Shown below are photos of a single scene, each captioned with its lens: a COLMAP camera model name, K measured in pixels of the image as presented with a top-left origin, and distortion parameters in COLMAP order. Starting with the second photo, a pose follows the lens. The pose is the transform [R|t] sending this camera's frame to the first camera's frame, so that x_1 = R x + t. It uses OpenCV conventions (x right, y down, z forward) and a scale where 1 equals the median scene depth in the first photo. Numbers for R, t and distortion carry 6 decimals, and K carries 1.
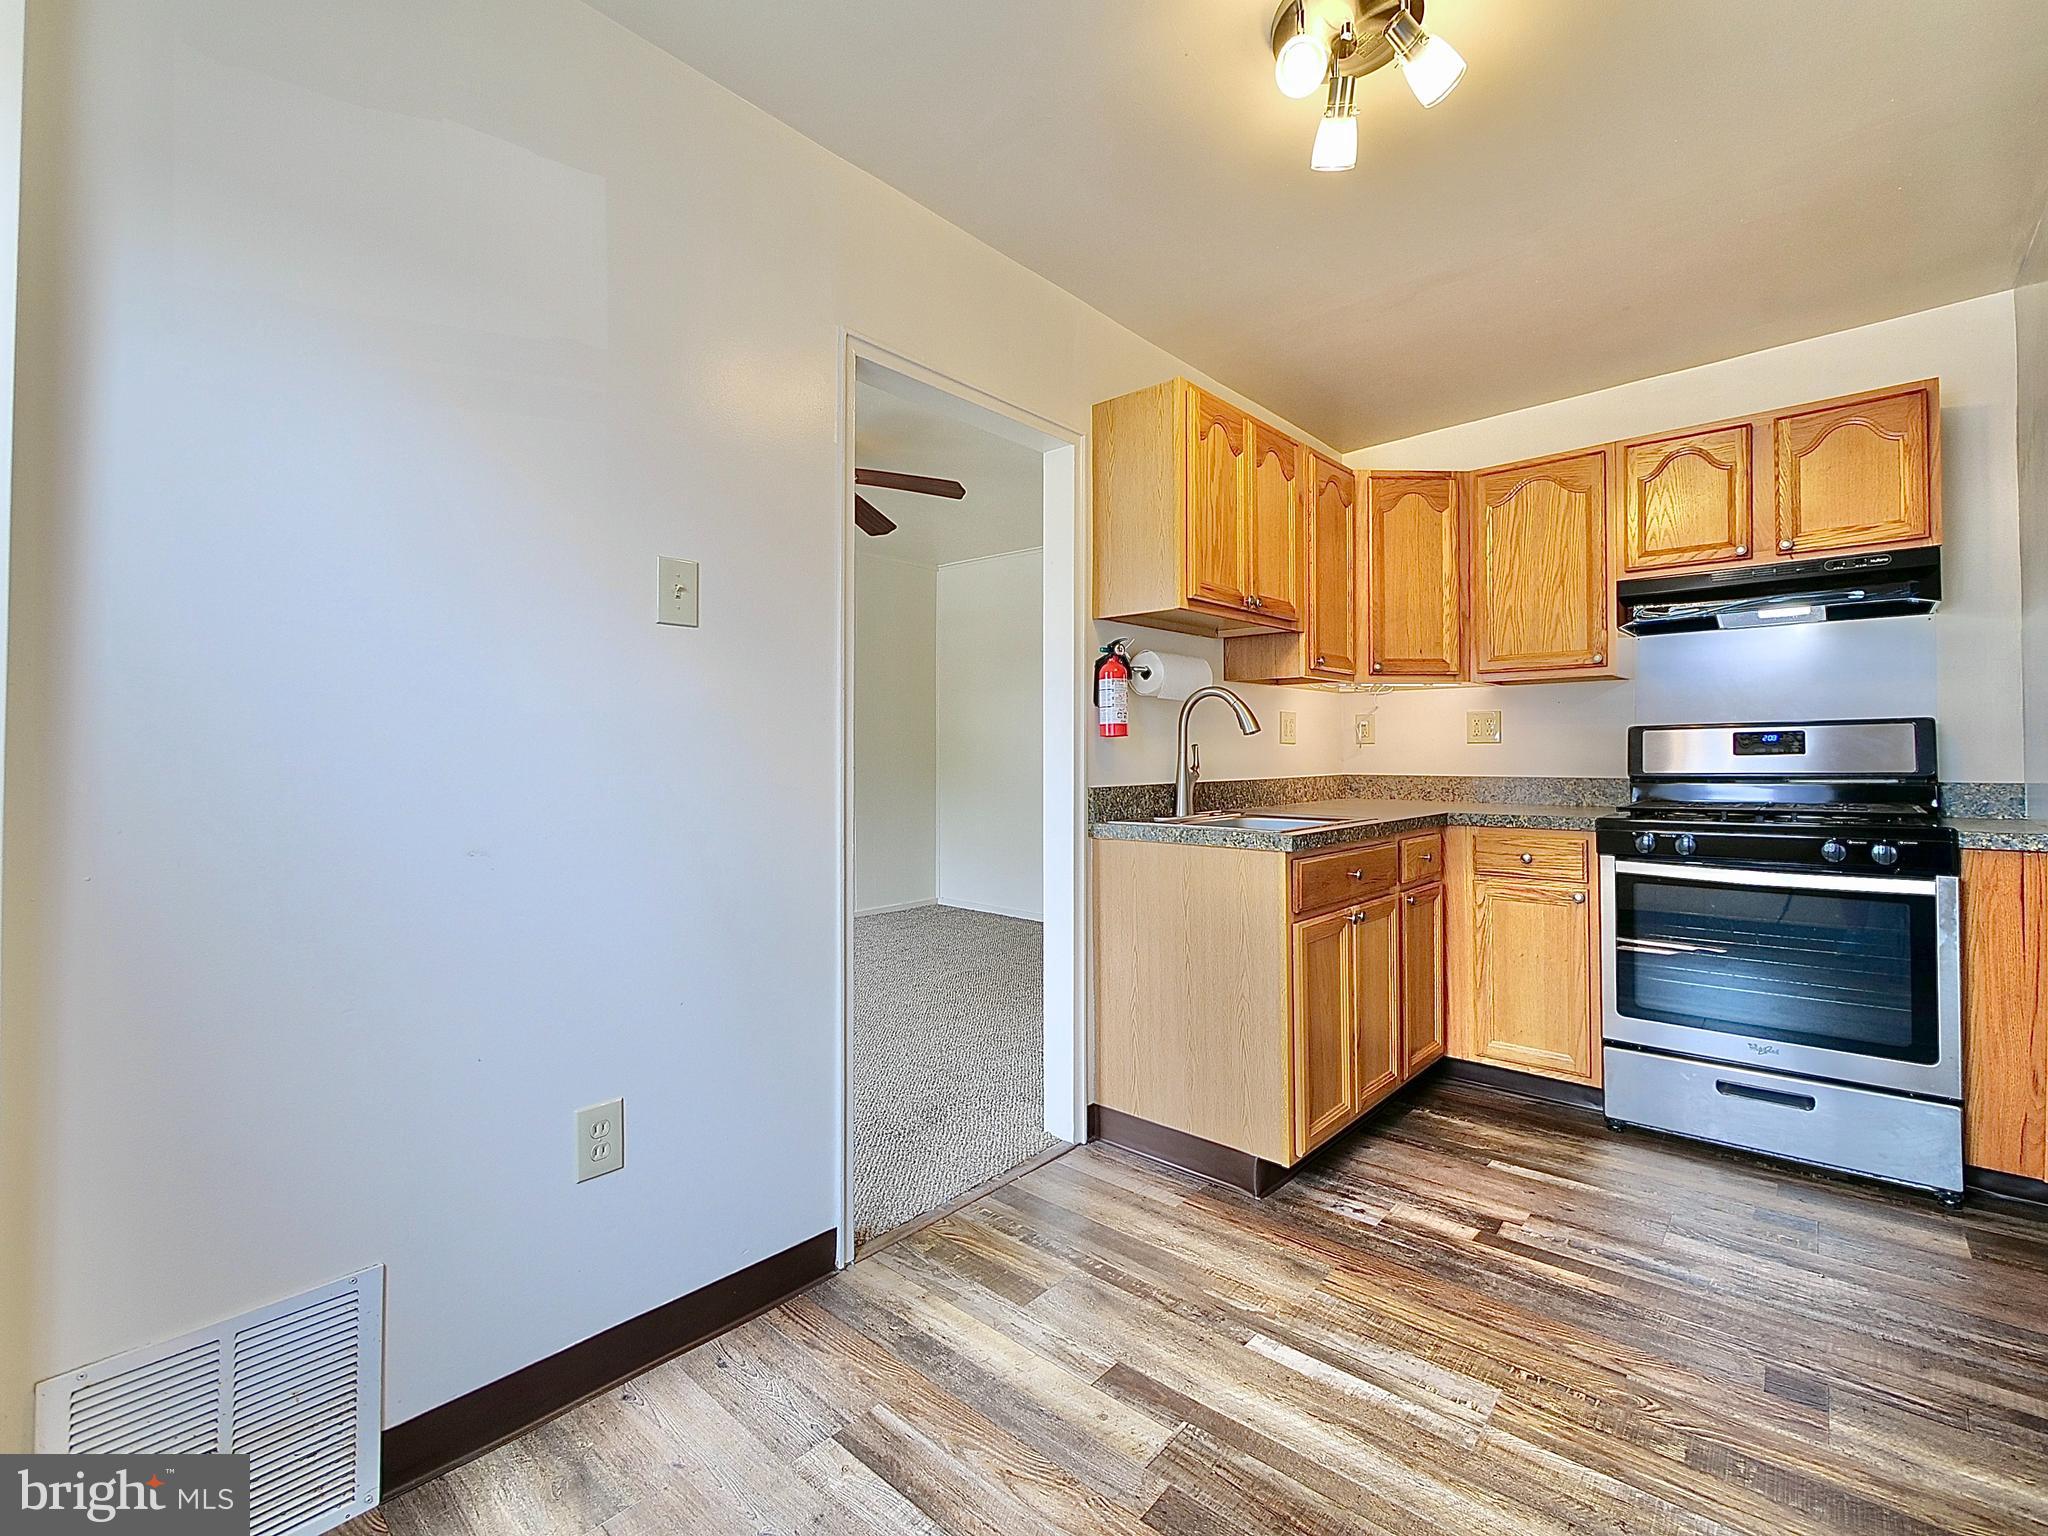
lens RADIAL K [[904.5, 0, 1043.8], [0, 904.5, 742.2], [0, 0, 1]] dist [-0.003891, -0.000531]
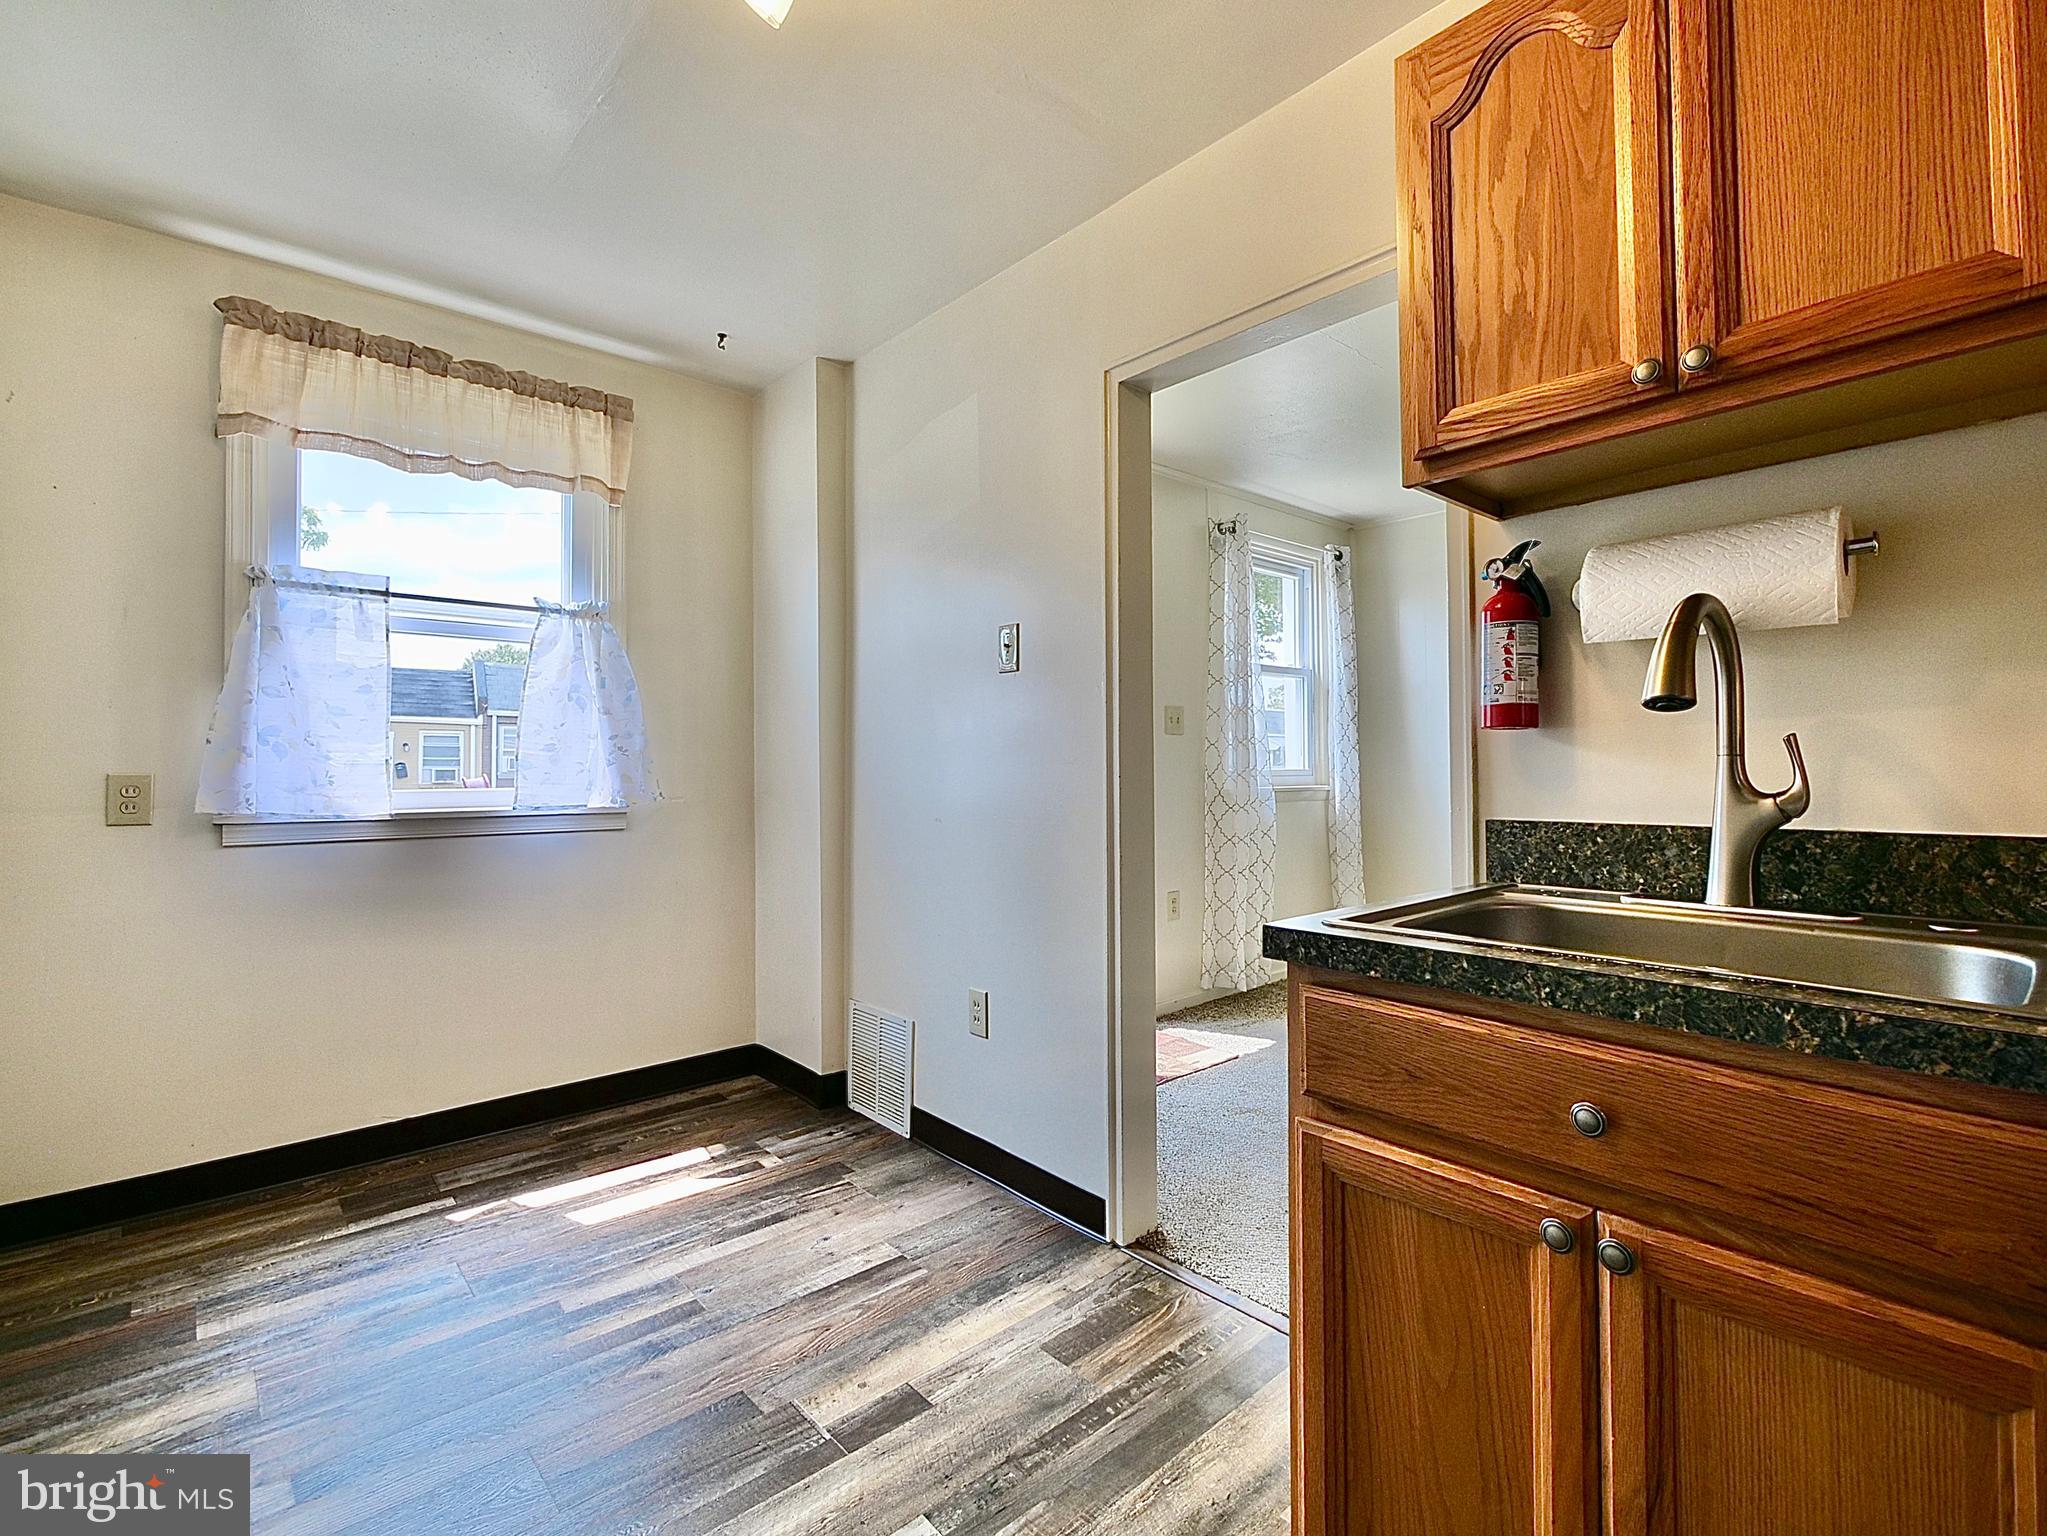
lens RADIAL K [[925.2, 0, 1031.7], [0, 925.2, 754.3], [0, 0, 1]] dist [-0.002281, -0.000284]
pose [[-0.114353, -0.014164, -0.993339, 0.707298], [0.018059, 0.999703, -0.016334, 0.013590], [0.993276, -0.019807, -0.114063, 0.830181]]
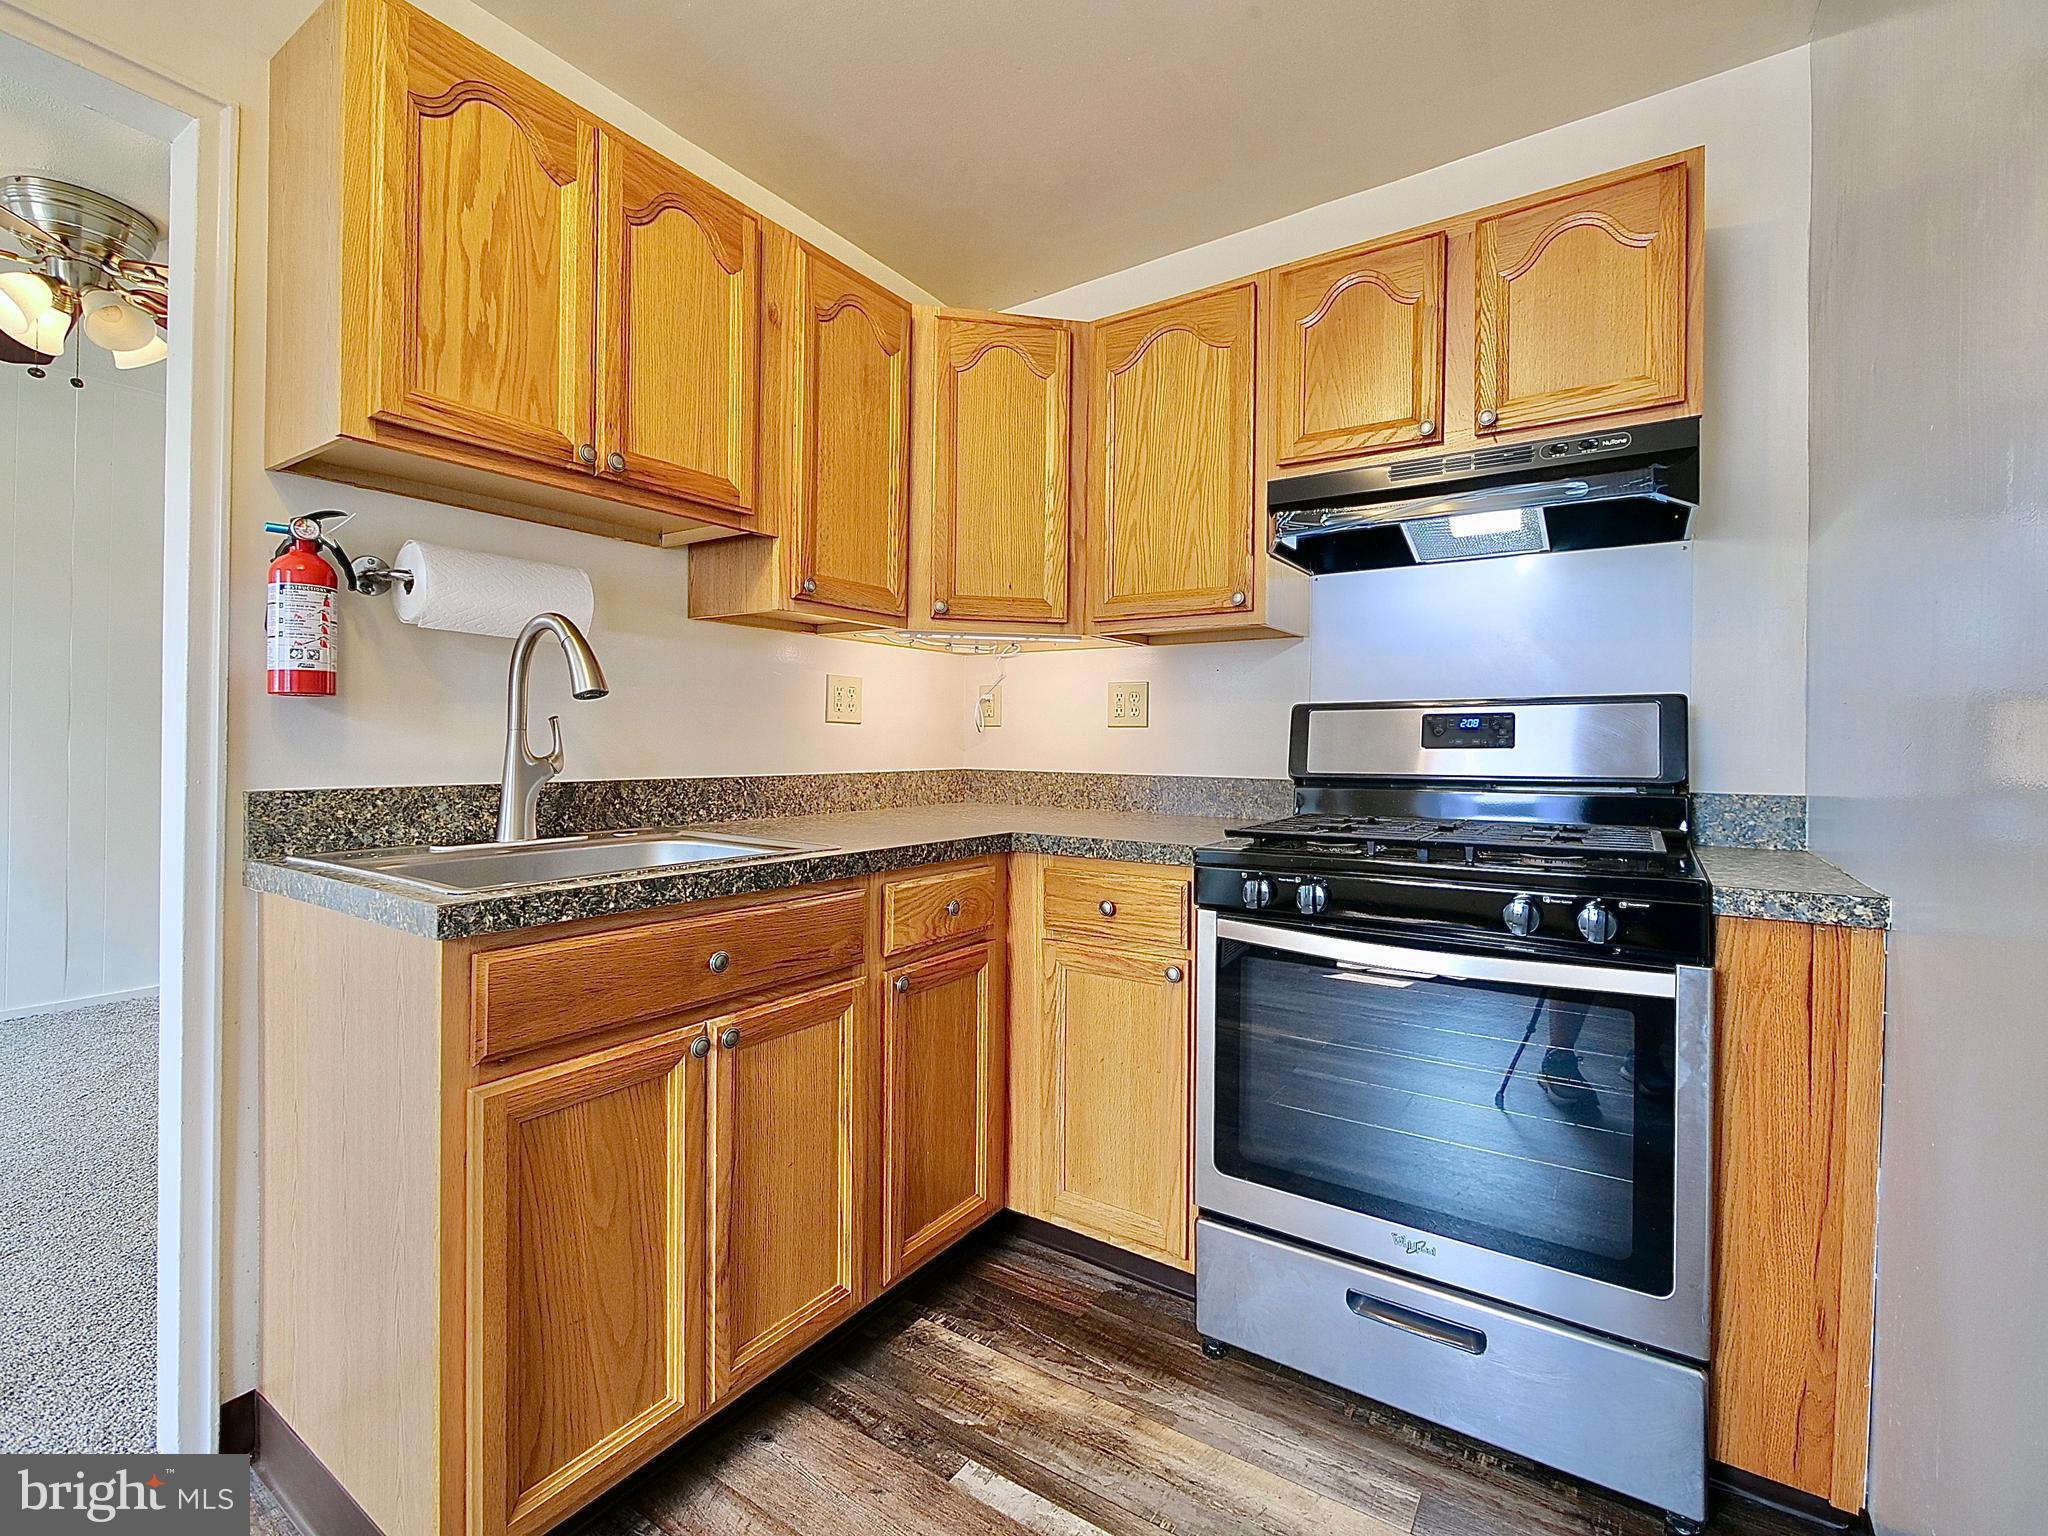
lens RADIAL K [[904.5, 0, 1043.8], [0, 904.5, 742.2], [0, 0, 1]] dist [-0.003891, -0.000531]
pose [[0.988724, 0.014654, 0.149029, 0.454208], [-0.016615, 0.999791, 0.011927, 0.007688], [-0.148823, -0.014269, 0.988761, 0.444743]]
